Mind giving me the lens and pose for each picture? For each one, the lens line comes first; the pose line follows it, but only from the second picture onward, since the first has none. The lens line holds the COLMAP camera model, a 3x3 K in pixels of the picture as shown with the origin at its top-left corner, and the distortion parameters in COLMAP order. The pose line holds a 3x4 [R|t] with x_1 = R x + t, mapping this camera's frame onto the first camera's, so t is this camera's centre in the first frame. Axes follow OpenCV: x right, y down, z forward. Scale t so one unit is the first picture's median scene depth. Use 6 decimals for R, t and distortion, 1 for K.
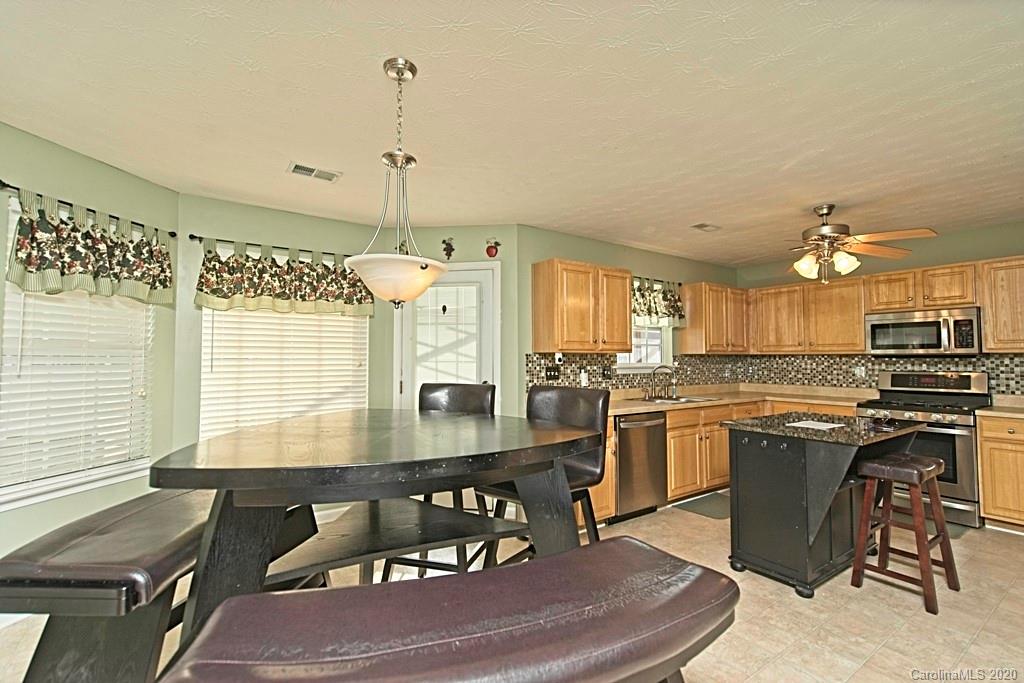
lens RADIAL K [[459.0, 0, 506.2], [0, 459.0, 338.8], [0, 0, 1]] dist [0.015951, -0.008121]
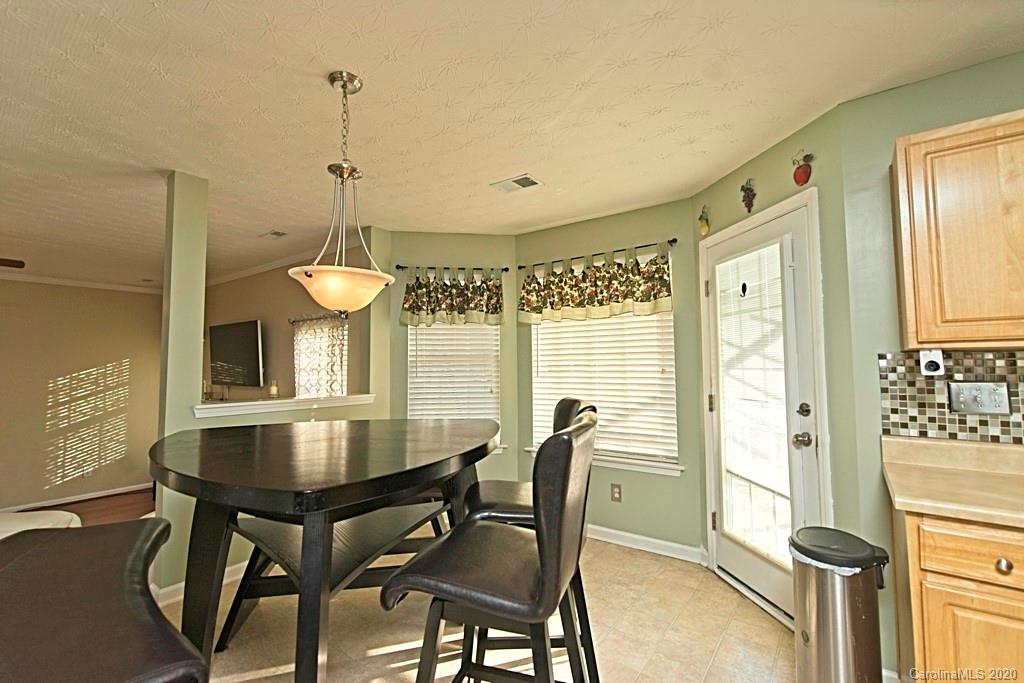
lens RADIAL K [[460.9, 0, 511.3], [0, 460.9, 338.1], [0, 0, 1]] dist [0.021222, -0.007864]
pose [[0.318337, -0.059279, -0.946123, 0.375927], [0.049196, 0.997731, -0.045960, 0.019241], [0.946700, -0.031915, 0.320531, 0.455014]]
